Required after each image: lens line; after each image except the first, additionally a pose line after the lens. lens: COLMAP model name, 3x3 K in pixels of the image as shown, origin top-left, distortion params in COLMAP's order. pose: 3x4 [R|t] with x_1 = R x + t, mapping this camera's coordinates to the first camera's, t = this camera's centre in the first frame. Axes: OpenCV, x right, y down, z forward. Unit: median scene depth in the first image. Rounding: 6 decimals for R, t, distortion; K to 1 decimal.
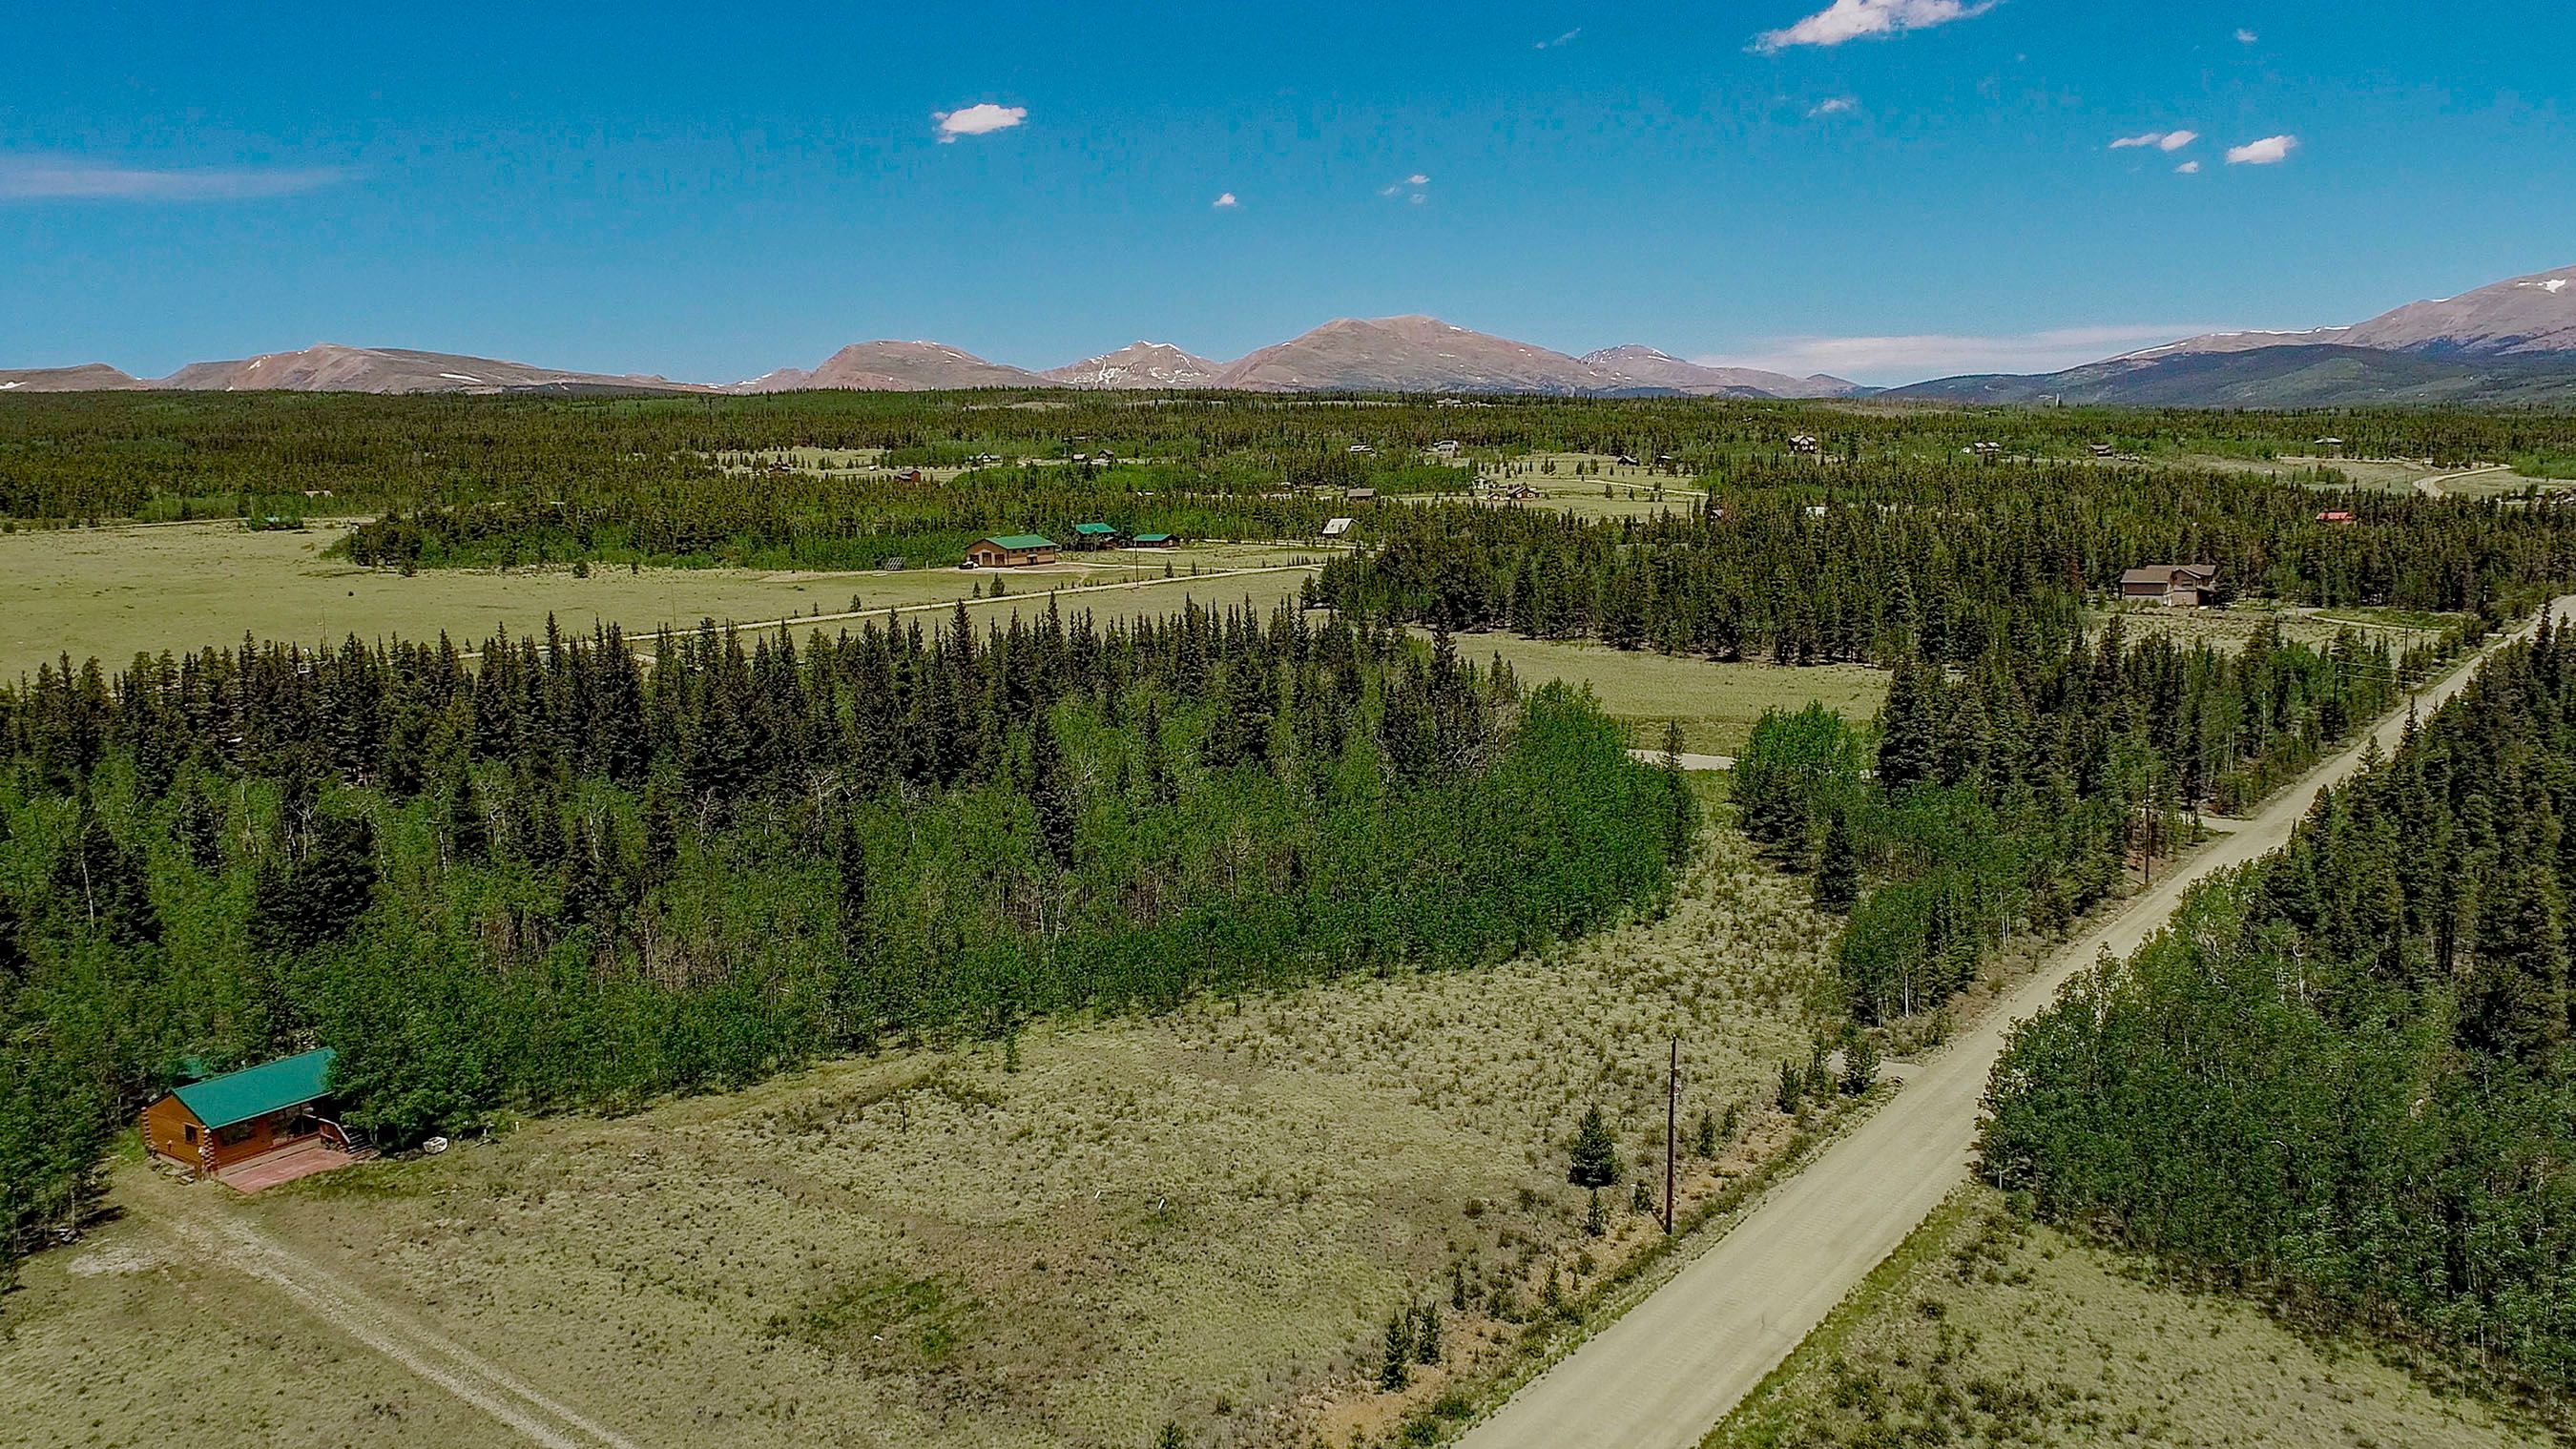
lens RADIAL K [[1947.6, 0, 1288.0], [0, 1947.6, 724.5], [0, 0, 1]] dist [-0.011942, 0.002629]
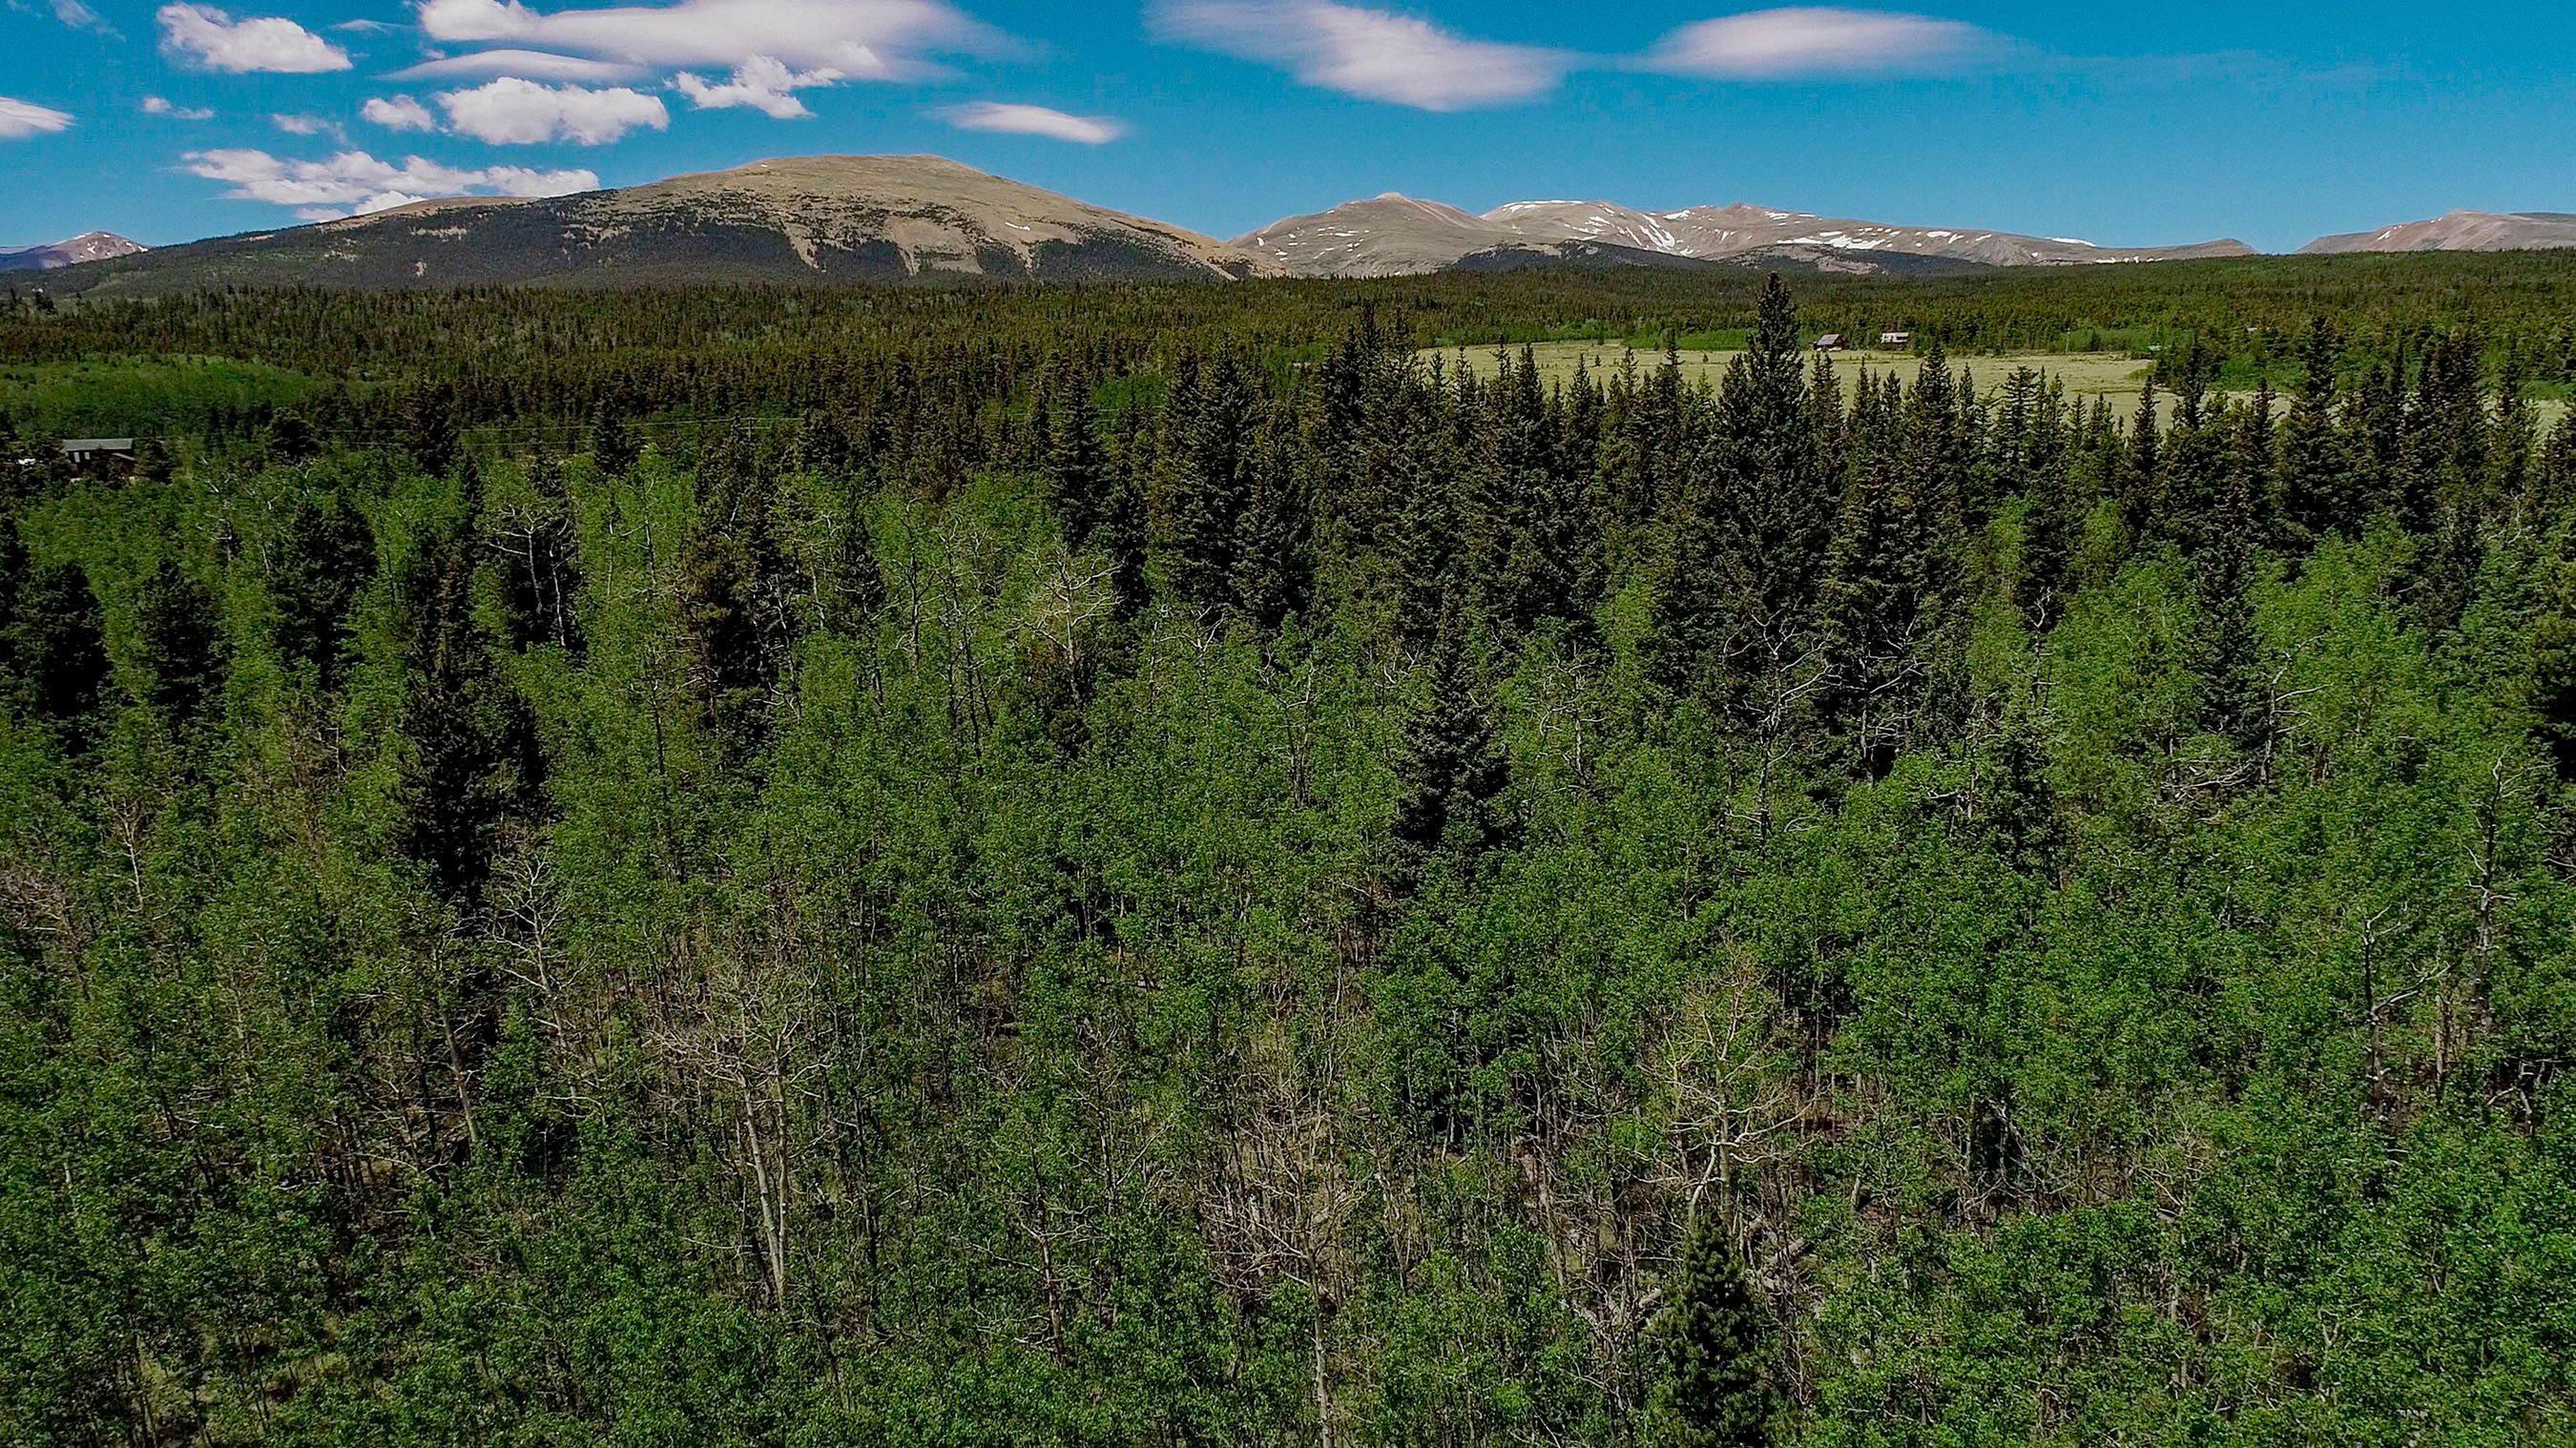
lens RADIAL K [[1858.1, 0, 1288.0], [0, 1858.1, 724.0], [0, 0, 1]] dist [-0.011647, 0.001633]
pose [[0.531630, 0.177112, -0.828252, 0.014727], [-0.117242, 0.983866, 0.135135, 0.000244], [0.838823, 0.025265, 0.543818, 0.118653]]
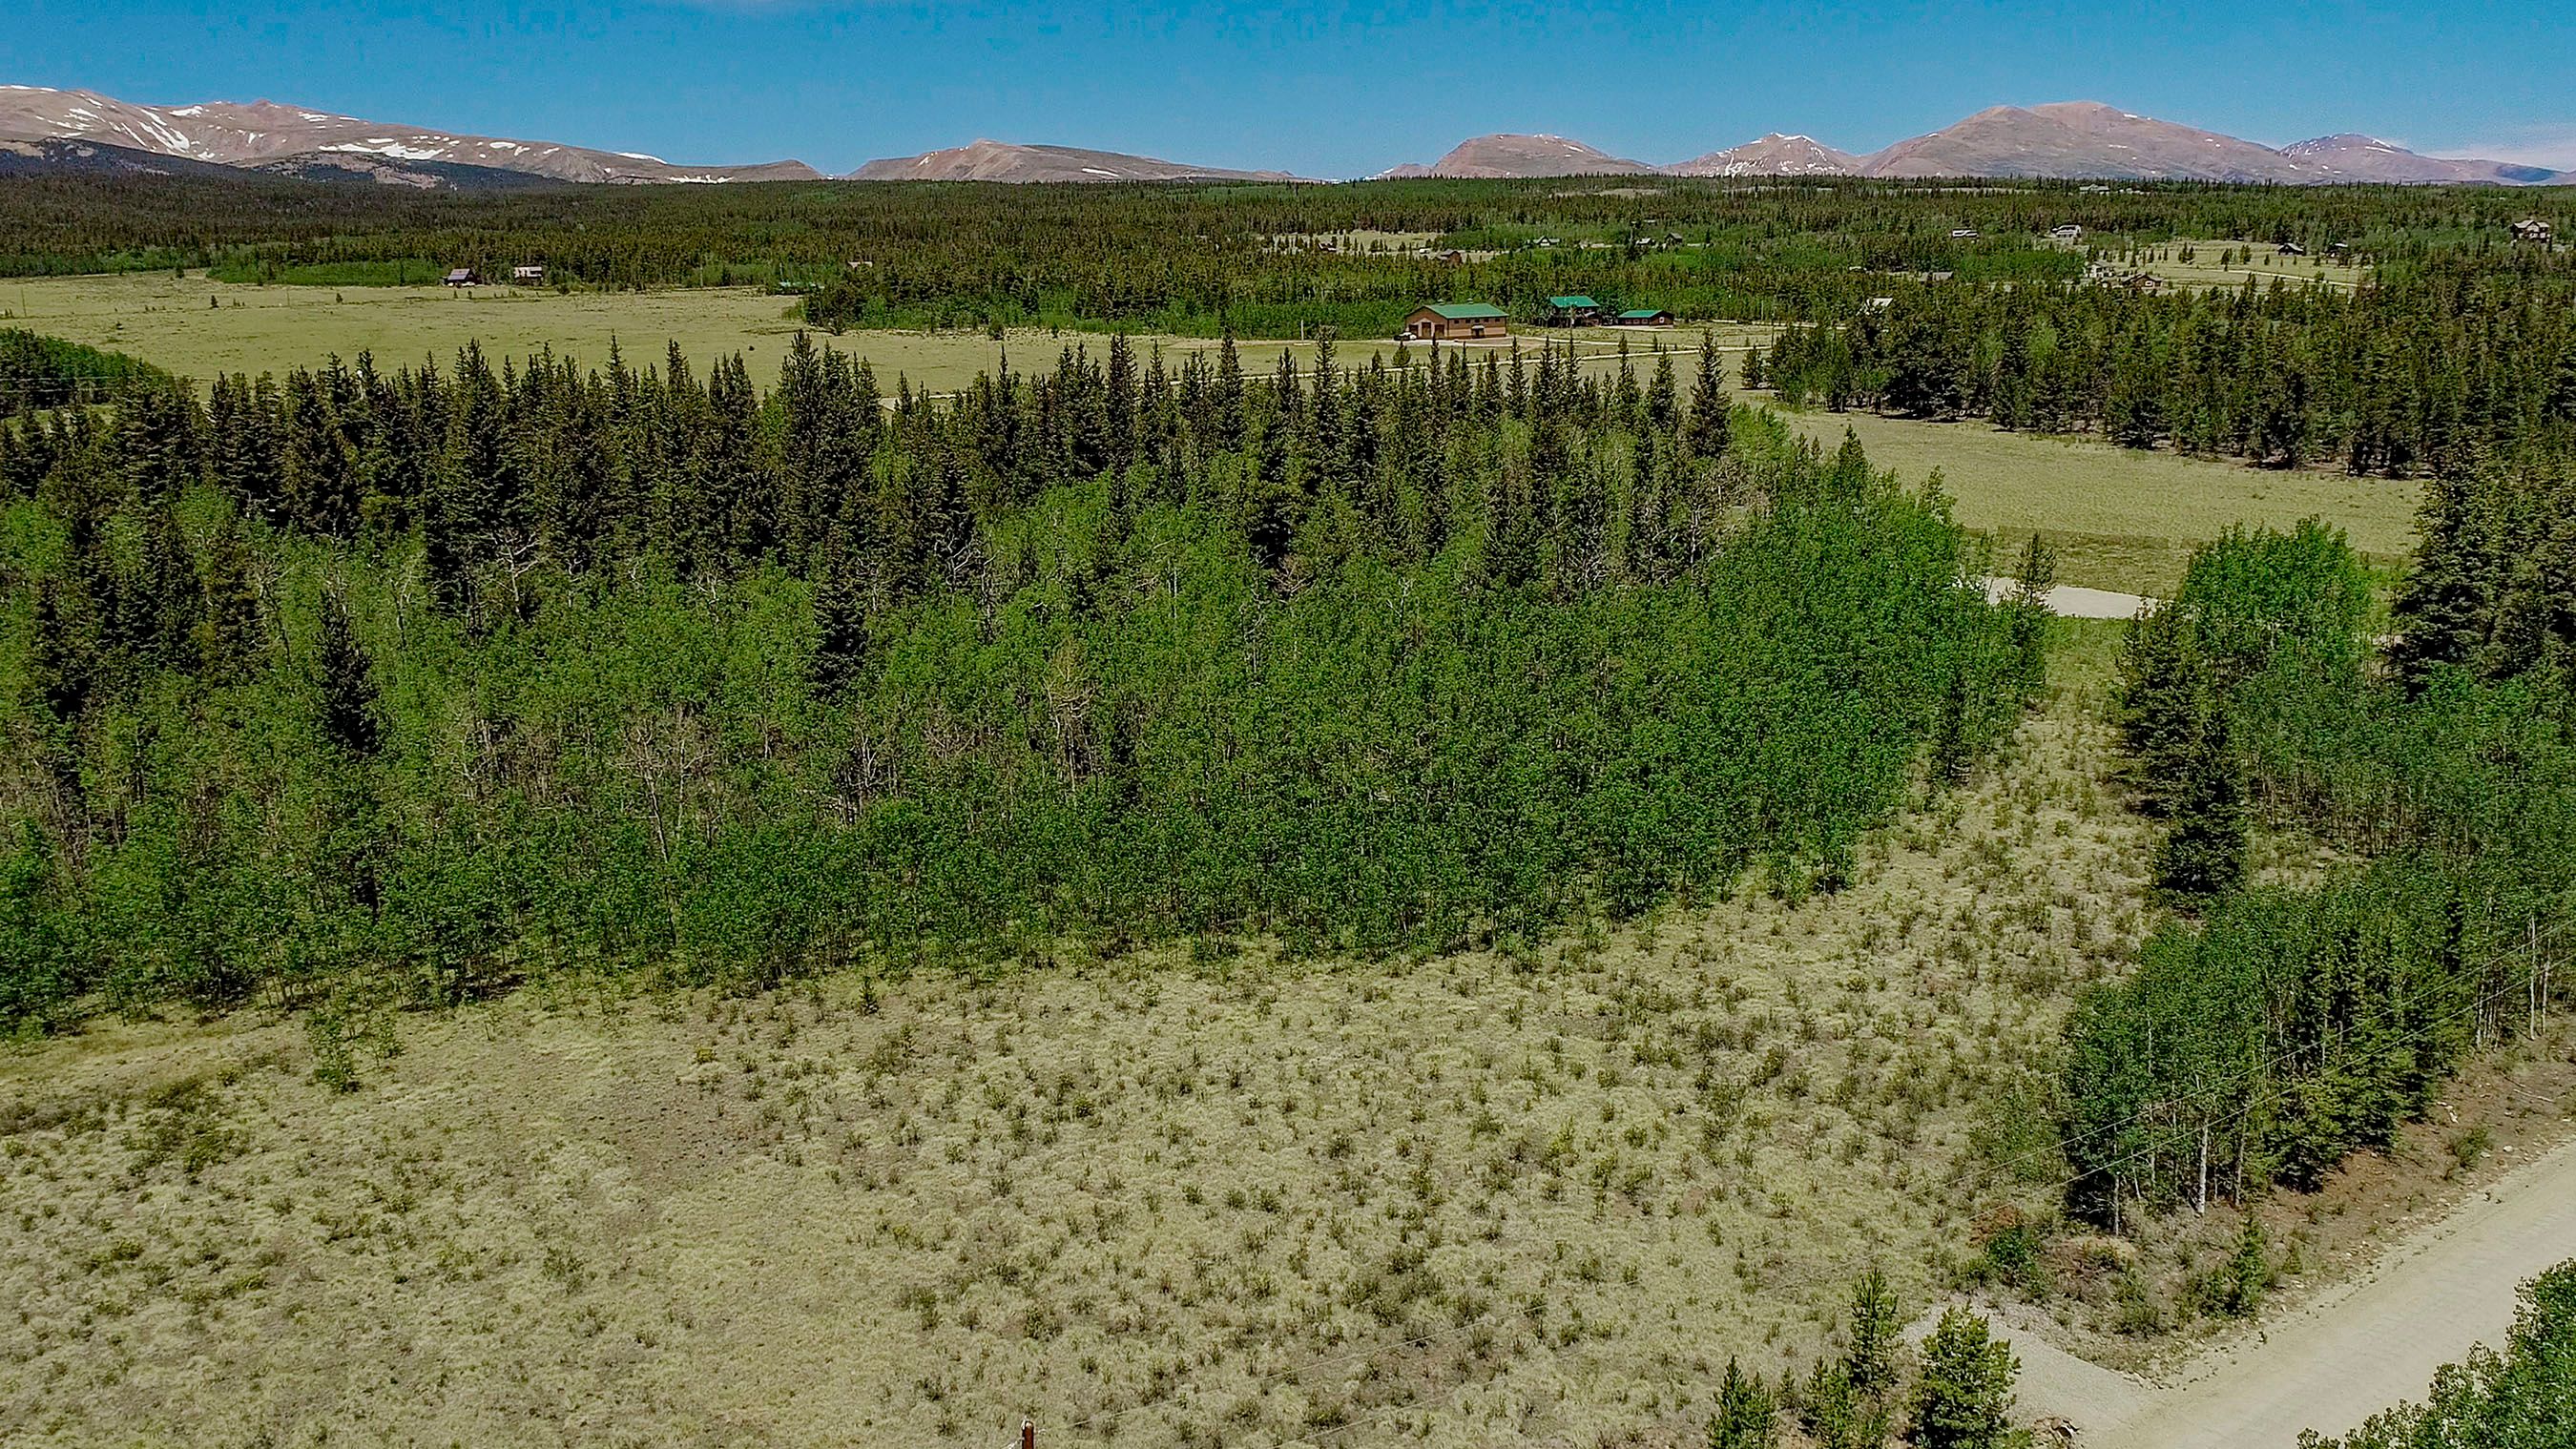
lens RADIAL K [[1947.6, 0, 1288.0], [0, 1947.6, 724.5], [0, 0, 1]] dist [-0.011942, 0.002629]
pose [[0.952313, 0.079596, -0.294557, 0.029294], [-0.049970, 0.993026, 0.106784, 0.000685], [0.301002, -0.086973, 0.949649, 0.064516]]
